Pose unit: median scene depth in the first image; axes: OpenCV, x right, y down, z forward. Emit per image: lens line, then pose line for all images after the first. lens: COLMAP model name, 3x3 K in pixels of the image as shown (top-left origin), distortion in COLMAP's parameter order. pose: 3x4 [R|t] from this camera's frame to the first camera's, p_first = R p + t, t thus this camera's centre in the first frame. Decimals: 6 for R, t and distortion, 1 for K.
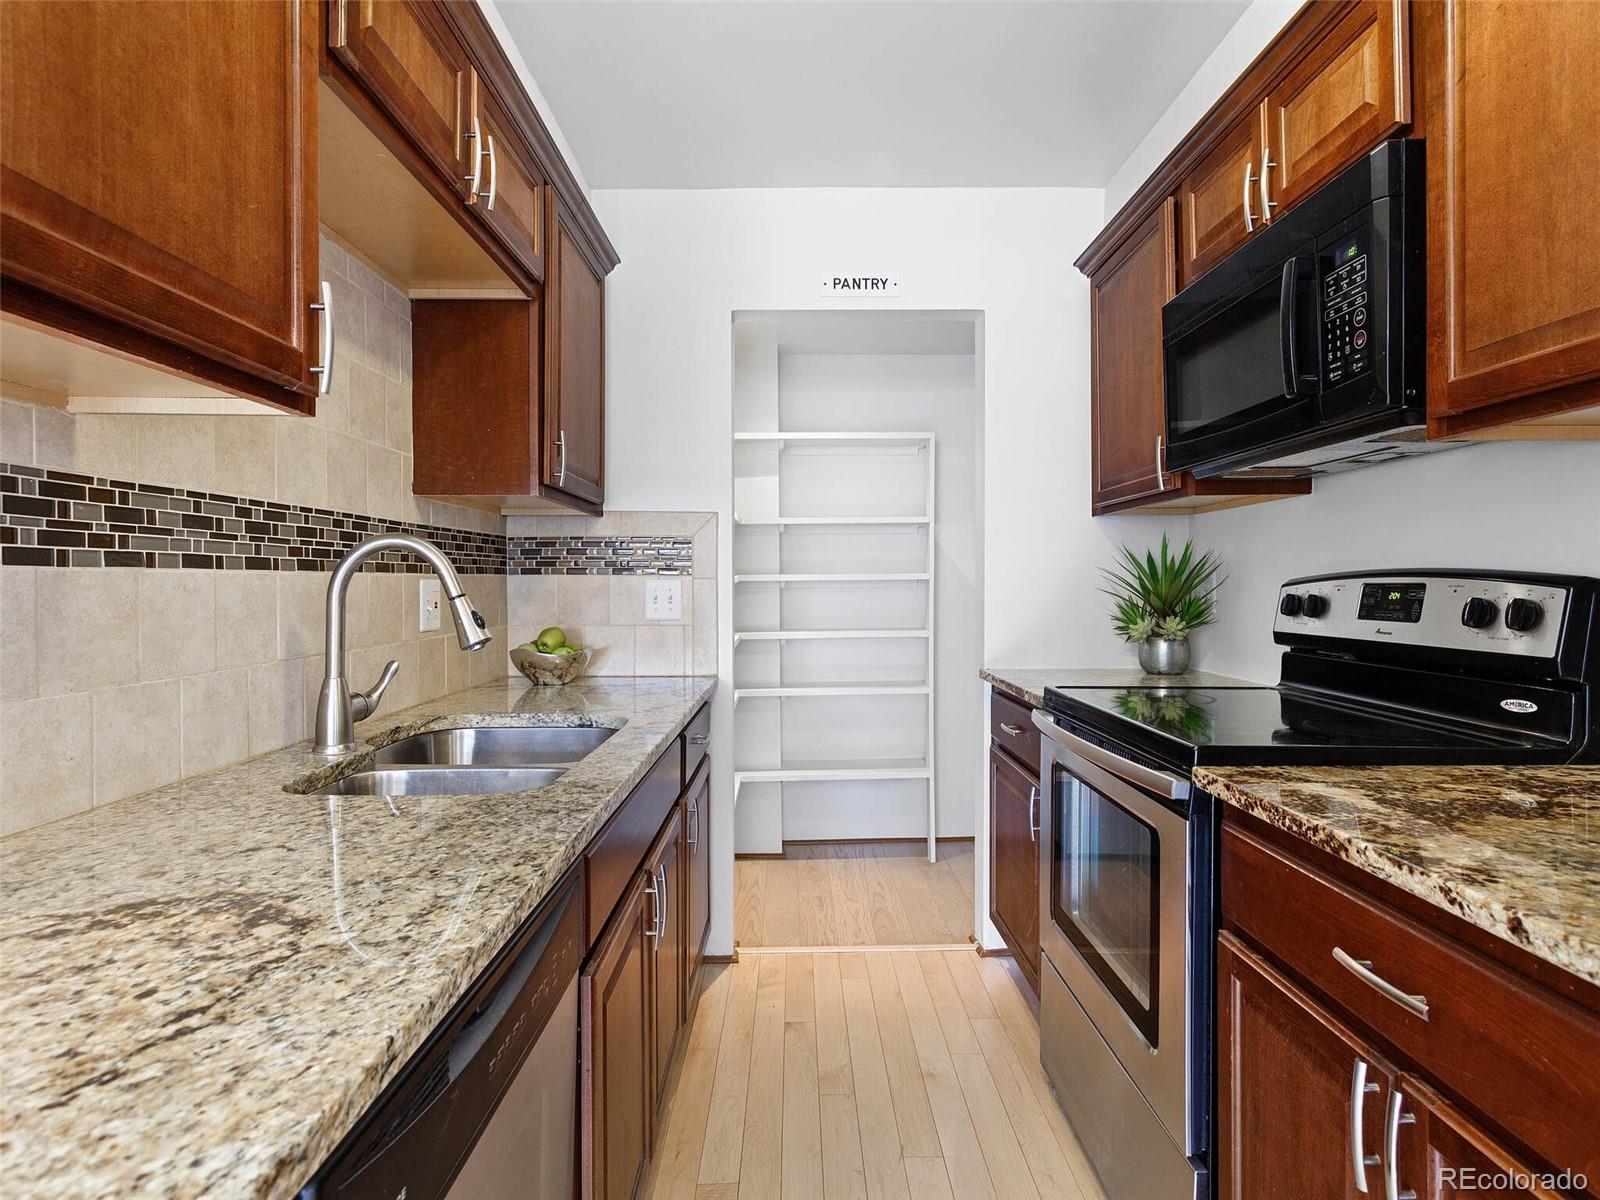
lens RADIAL K [[853.6, 0, 797.6], [0, 853.6, 591.3], [0, 0, 1]] dist [0.003889, 0.002227]
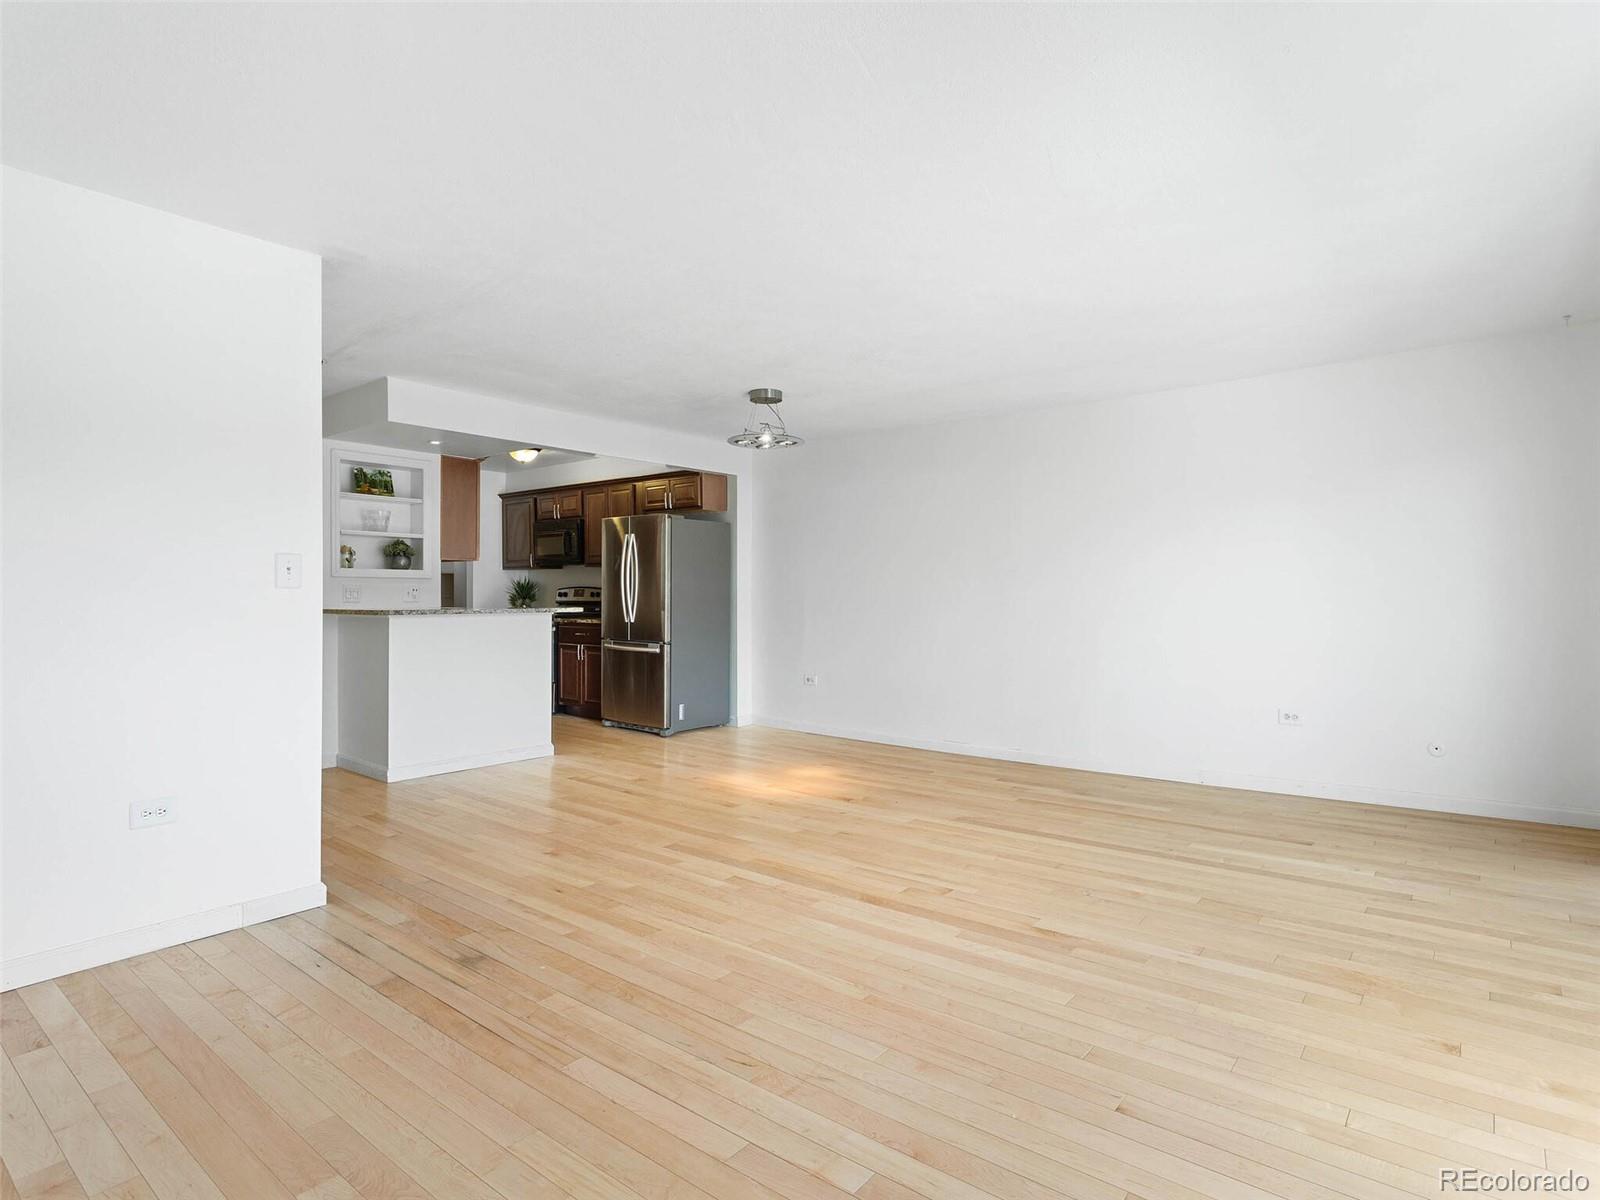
lens RADIAL K [[853.6, 0, 794.8], [0, 853.6, 595.8], [0, 0, 1]] dist [0.003889, 0.002227]
pose [[0.641420, -0.001356, 0.767189, -2.490225], [0.007440, 0.999962, -0.004453, 0.063476], [-0.767154, 0.008564, 0.641406, -3.392868]]
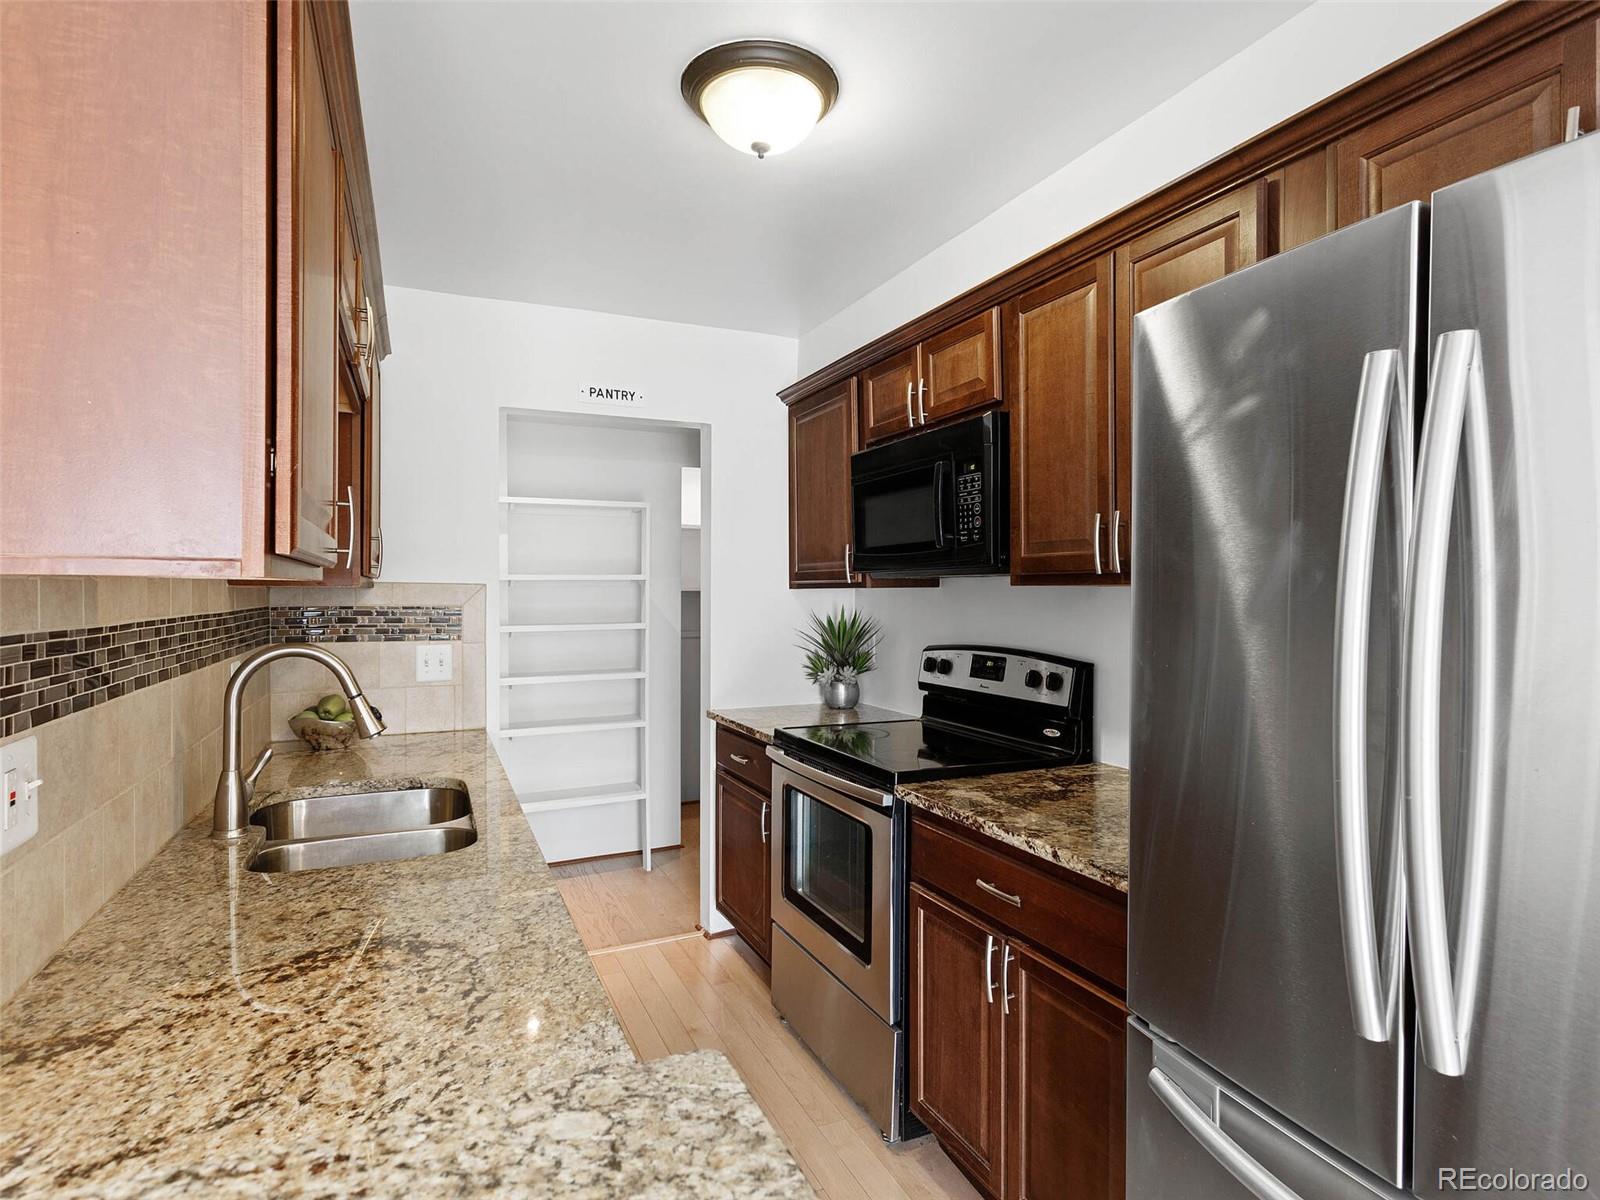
lens RADIAL K [[853.6, 0, 792.0], [0, 853.6, 602.6], [0, 0, 1]] dist [0.003889, 0.002227]
pose [[0.915755, -0.002298, 0.401730, -0.293300], [0.001154, 0.999995, 0.003091, -0.117383], [-0.401735, -0.002367, 0.915753, -0.326773]]
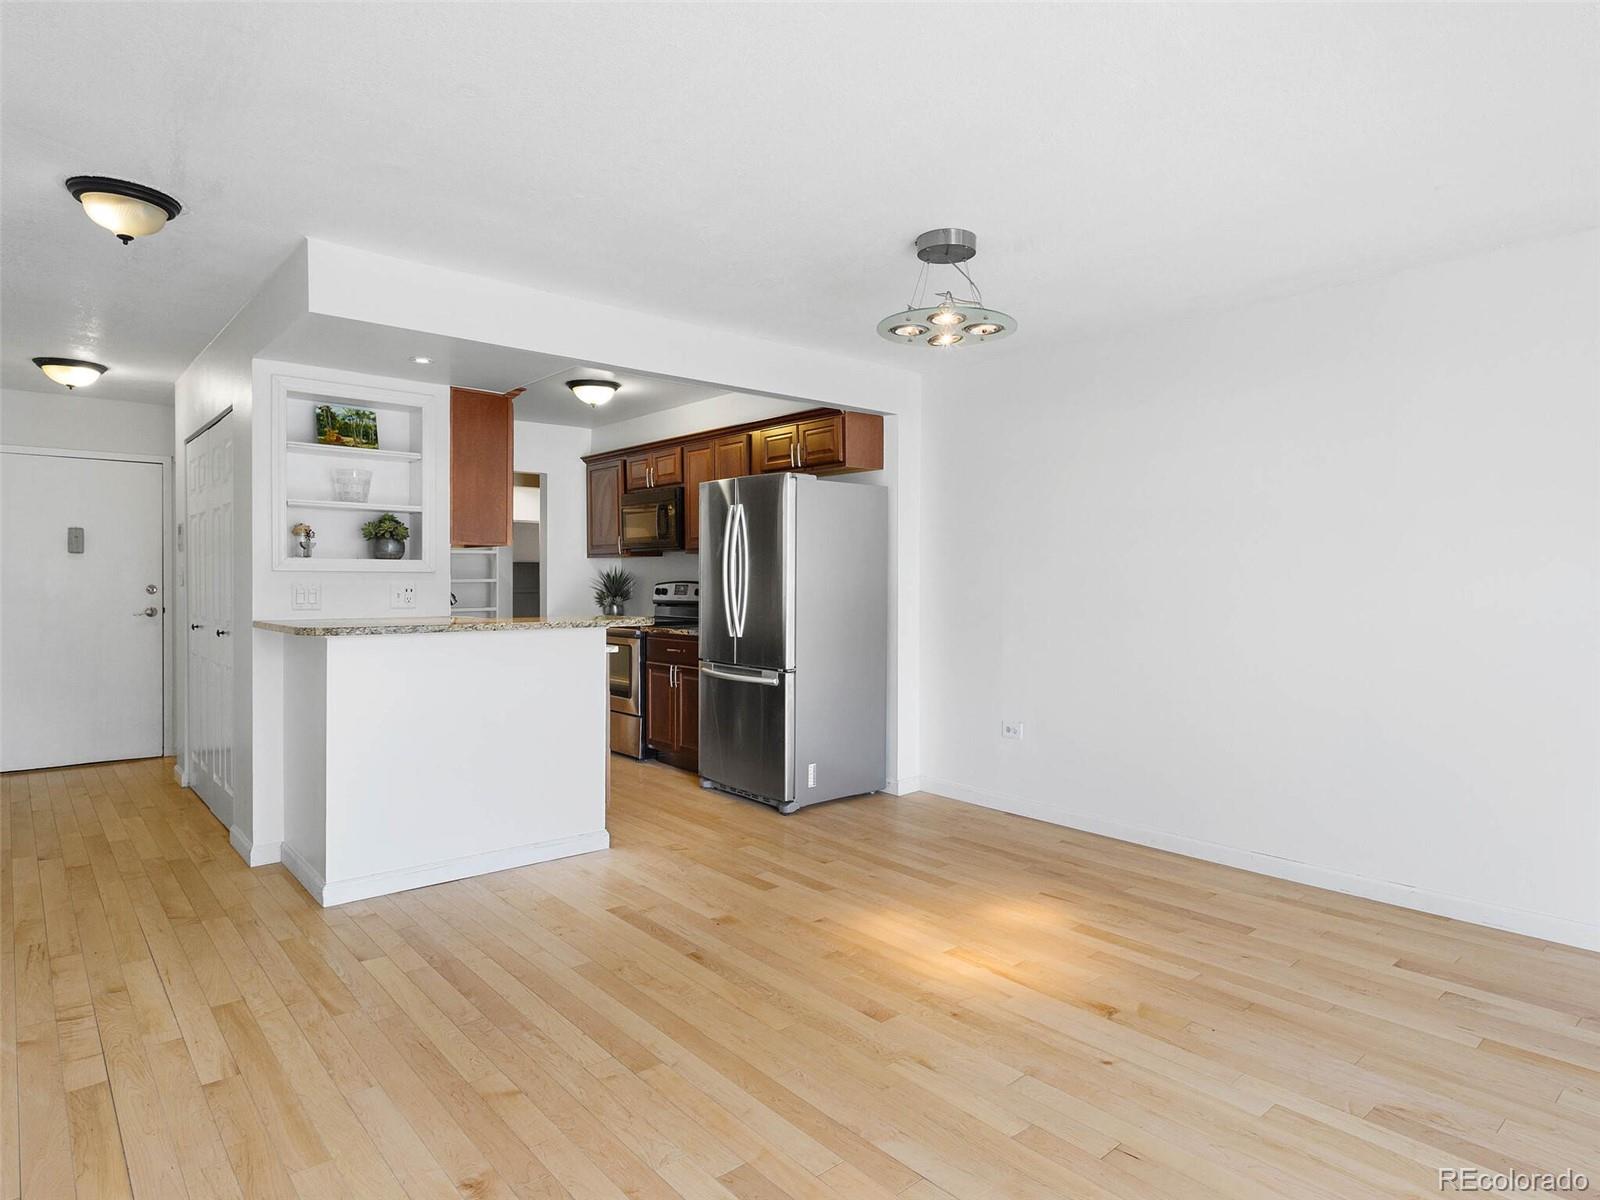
lens RADIAL K [[920.5, 0, 819.9], [0, 920.5, 589.4], [0, 0, 1]] dist [-0.000152, 0.005203]
pose [[0.754799, -0.004184, 0.655943, -1.536520], [0.004382, 0.999990, 0.001337, 0.008286], [-0.655941, 0.001865, 0.754809, -2.511876]]
